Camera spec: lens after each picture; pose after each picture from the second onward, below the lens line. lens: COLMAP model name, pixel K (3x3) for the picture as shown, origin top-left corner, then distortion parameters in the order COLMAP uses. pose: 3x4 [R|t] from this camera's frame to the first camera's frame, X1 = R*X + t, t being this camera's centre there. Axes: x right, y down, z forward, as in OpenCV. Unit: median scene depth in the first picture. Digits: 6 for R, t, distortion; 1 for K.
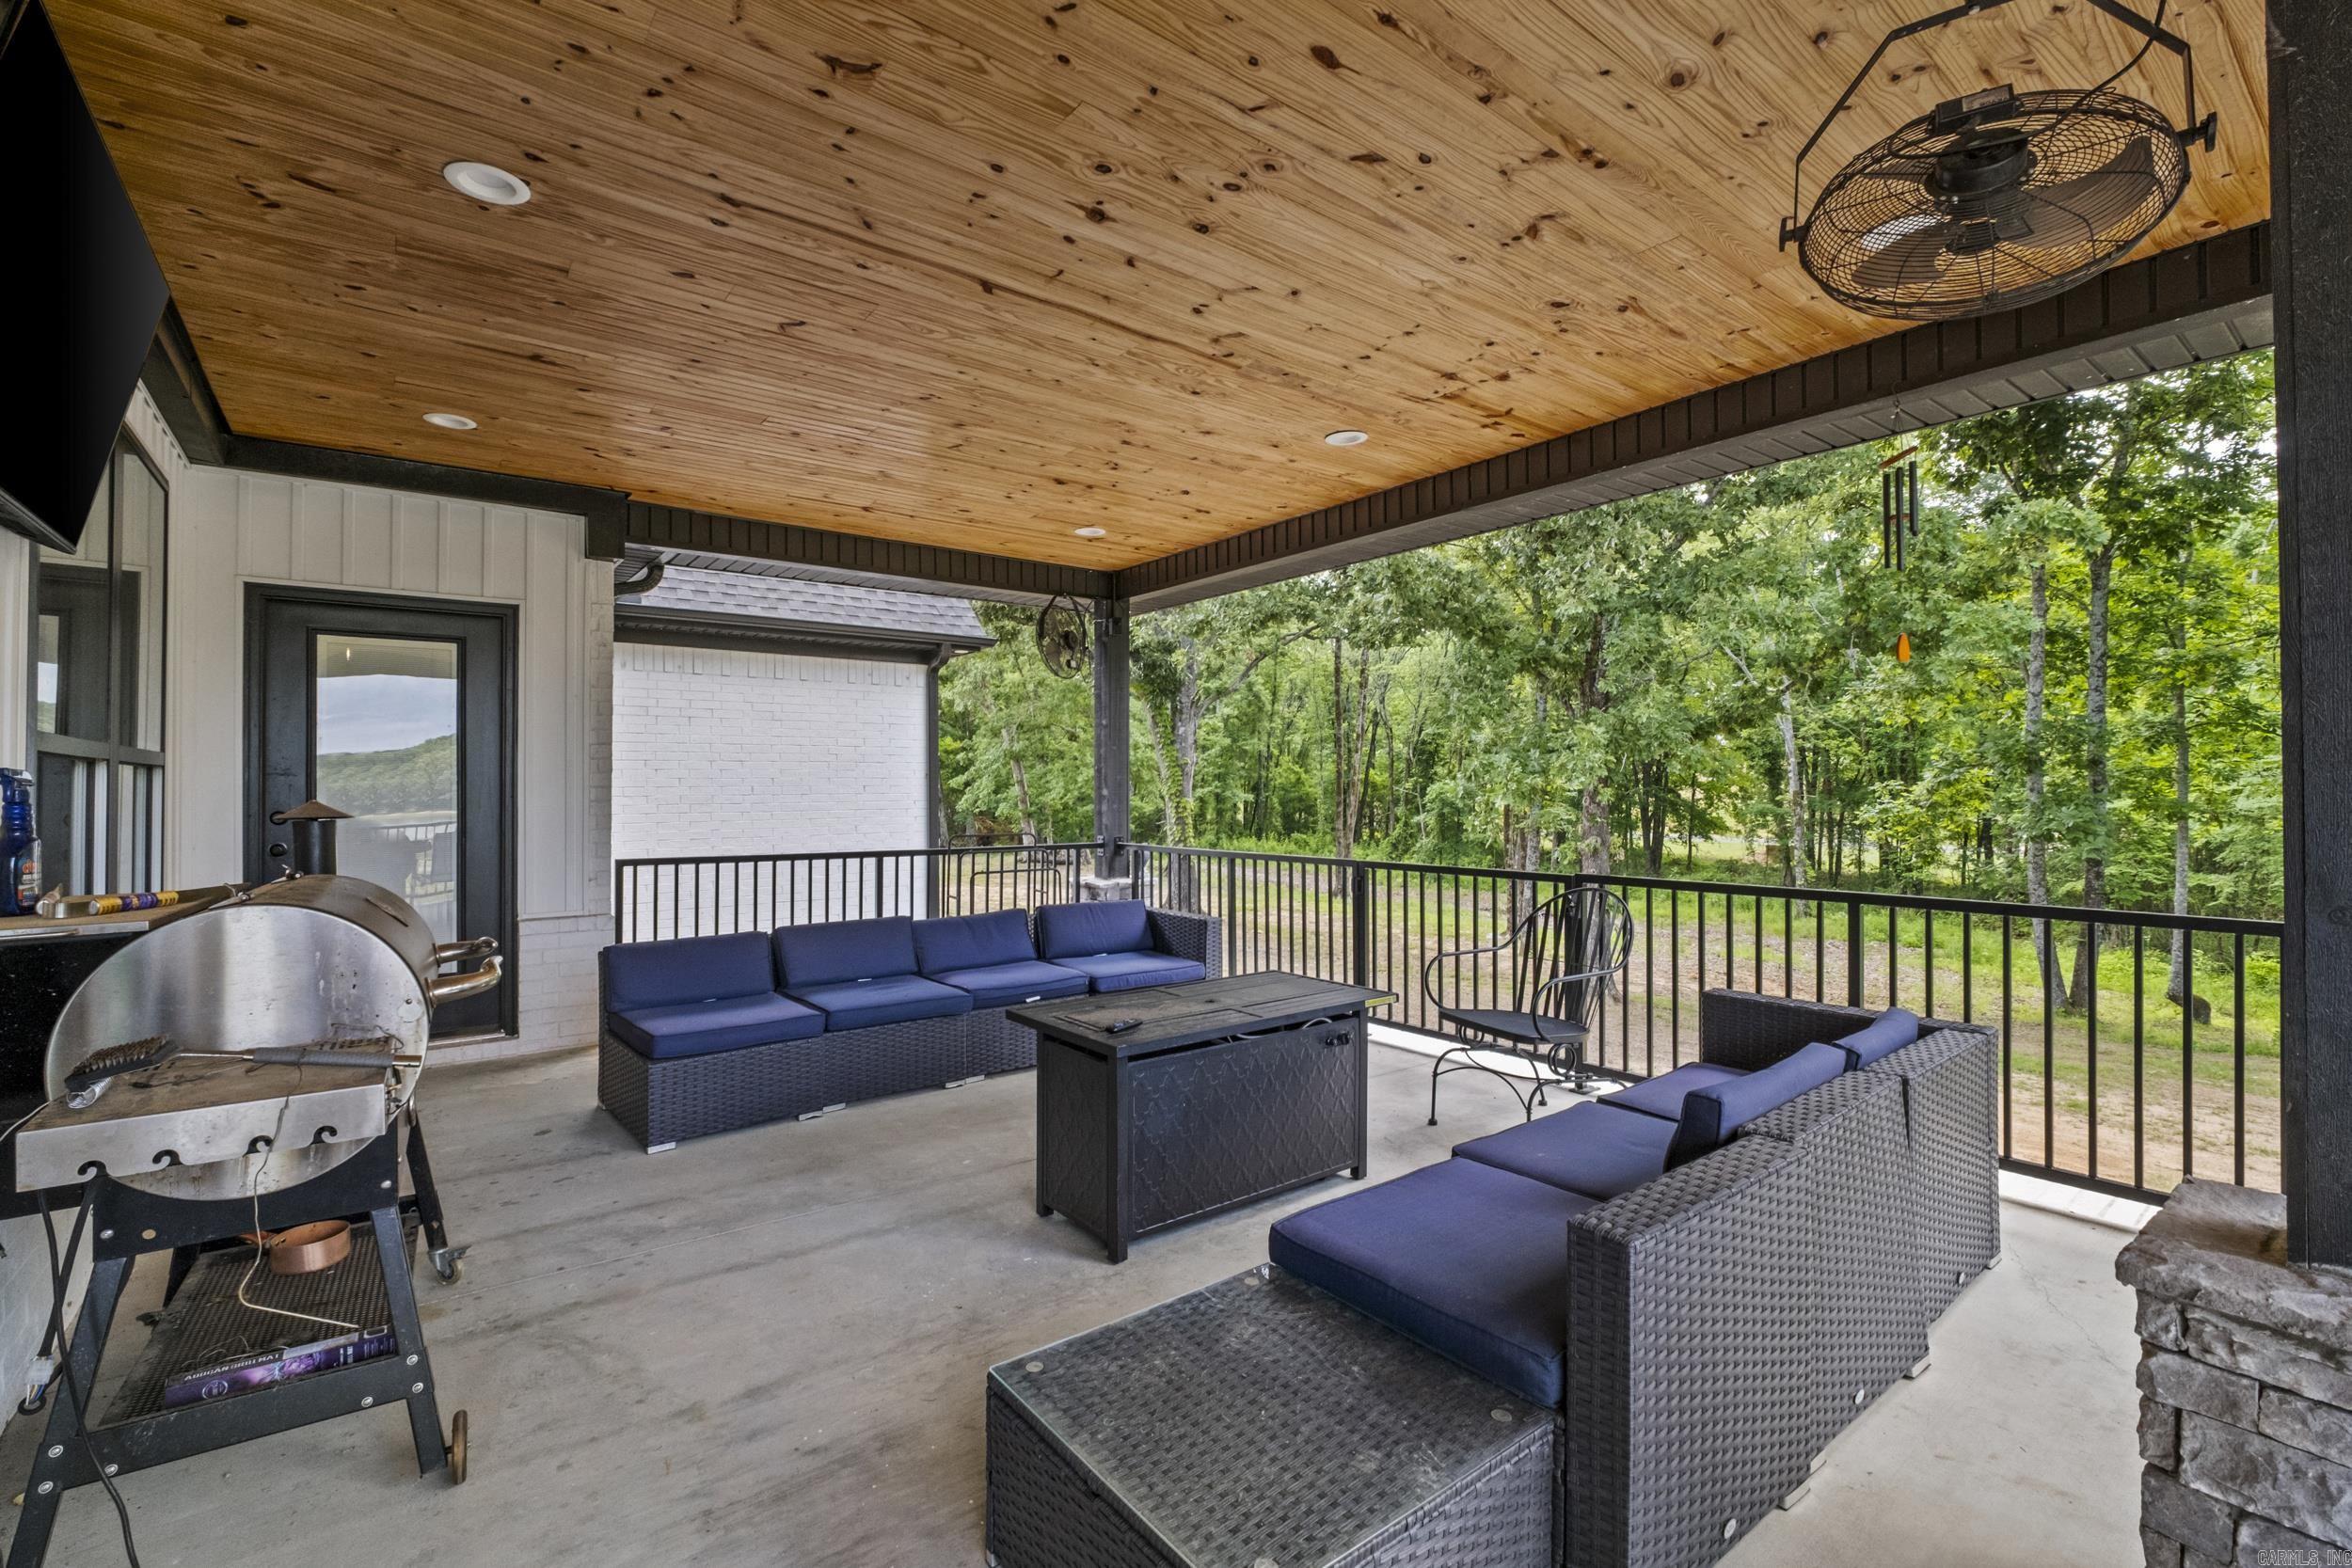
lens RADIAL K [[1043.1, 0, 1166.1], [0, 1043.1, 784.0], [0, 0, 1]] dist [0.002457, 0.001140]
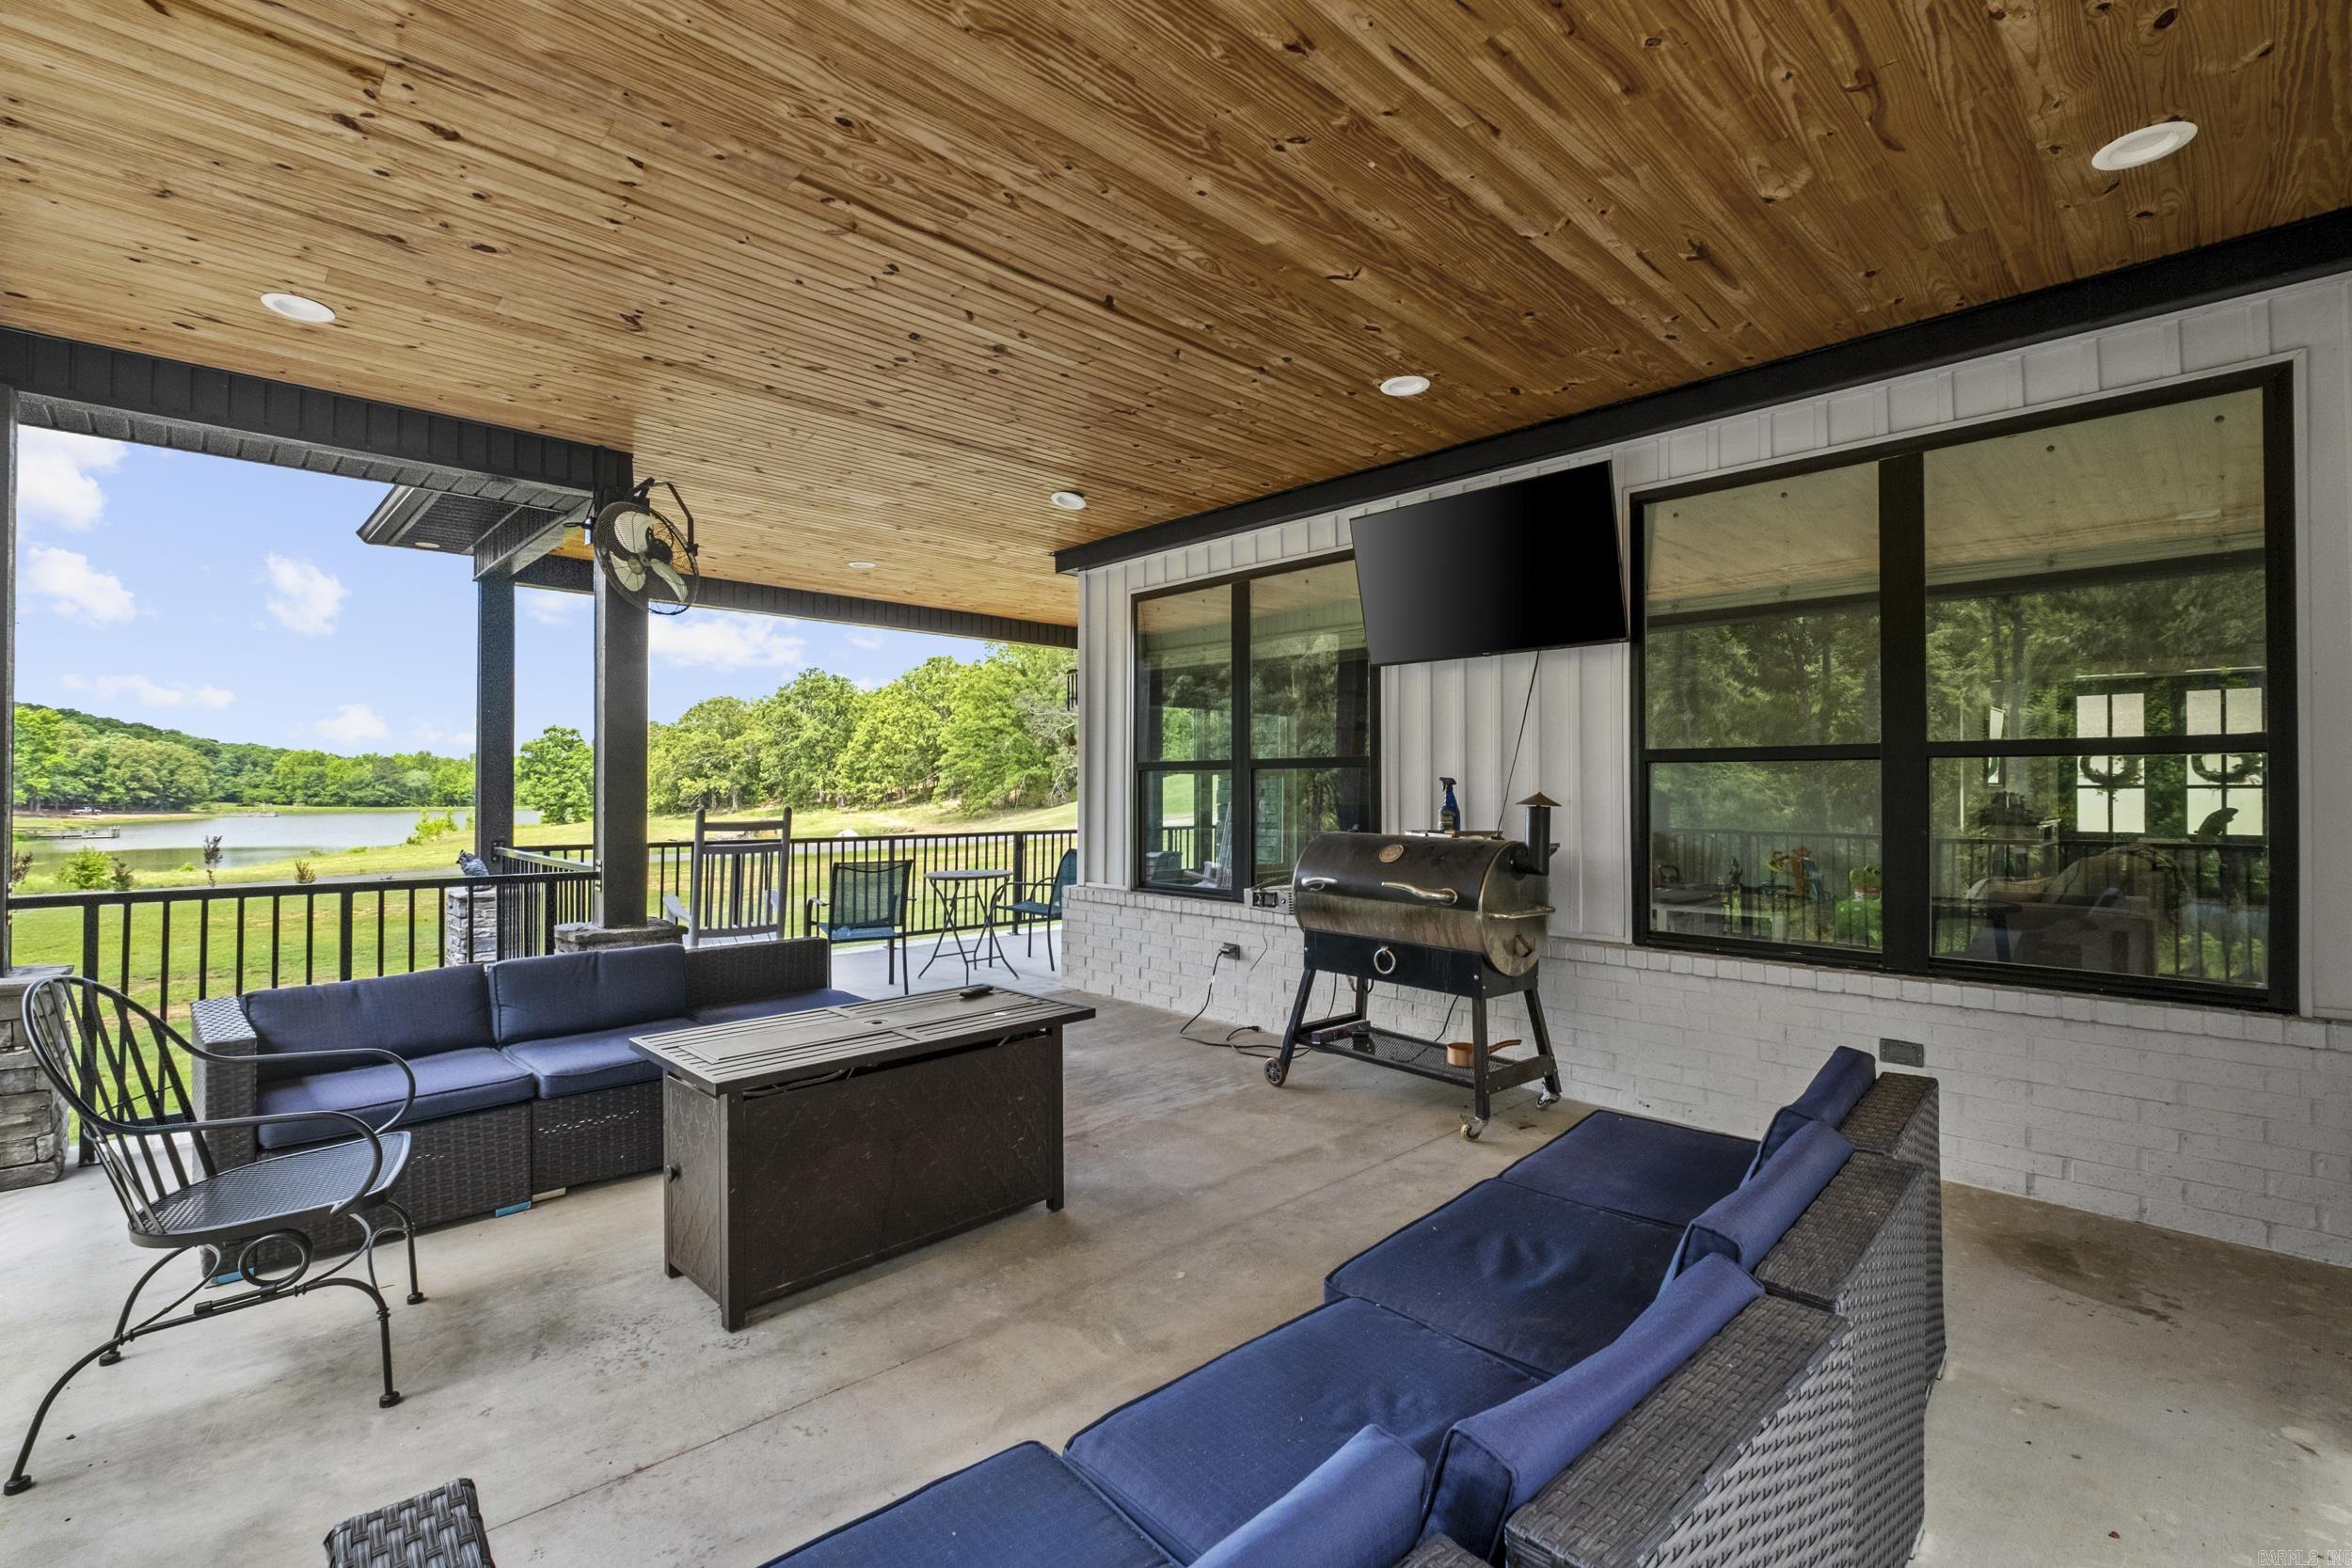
lens RADIAL K [[1043.1, 0, 1149.5], [0, 1043.1, 775.6], [0, 0, 1]] dist [0.002457, 0.001140]
pose [[-0.995301, -0.001221, -0.096820, -0.086423], [0.000145, 0.999901, -0.014101, 0.010820], [0.096827, -0.014049, -0.995202, 1.562743]]
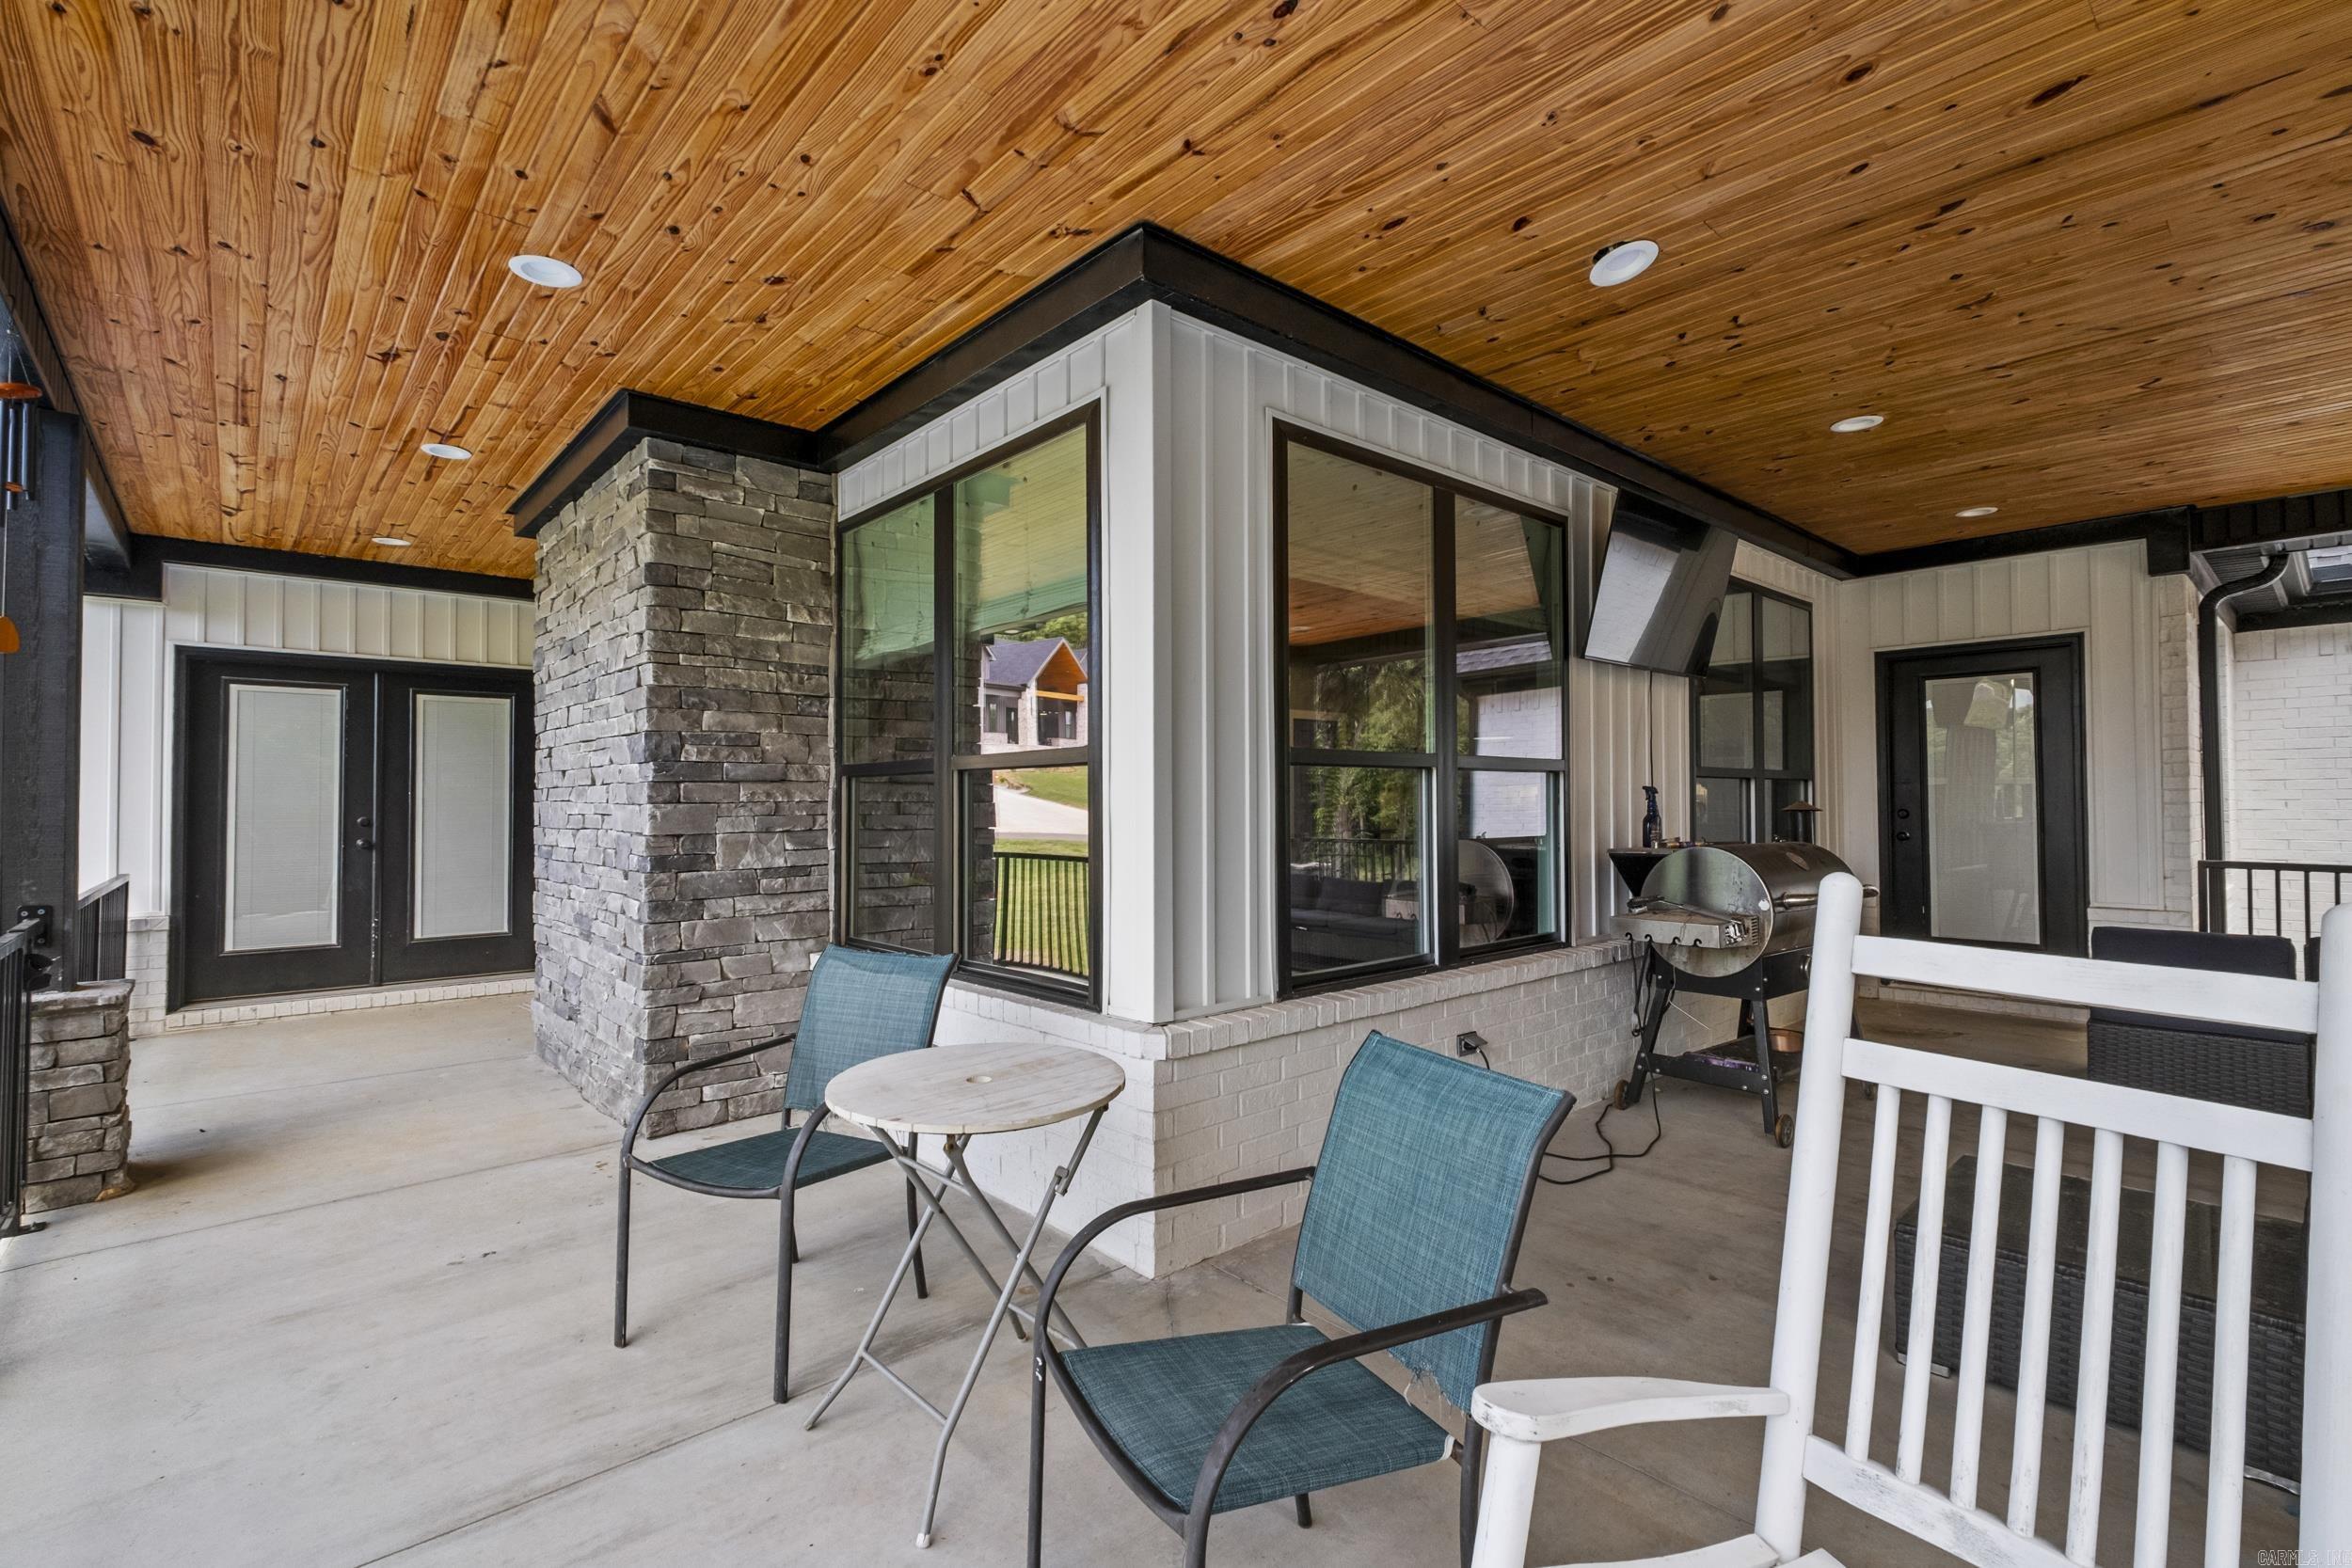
lens RADIAL K [[1043.1, 0, 1170.9], [0, 1043.1, 785.6], [0, 0, 1]] dist [0.002457, 0.001140]
pose [[0.099547, -0.016656, -0.994893, 0.564502], [0.013829, 0.999786, -0.015355, 0.002816], [0.994937, -0.012230, 0.099756, -0.157714]]
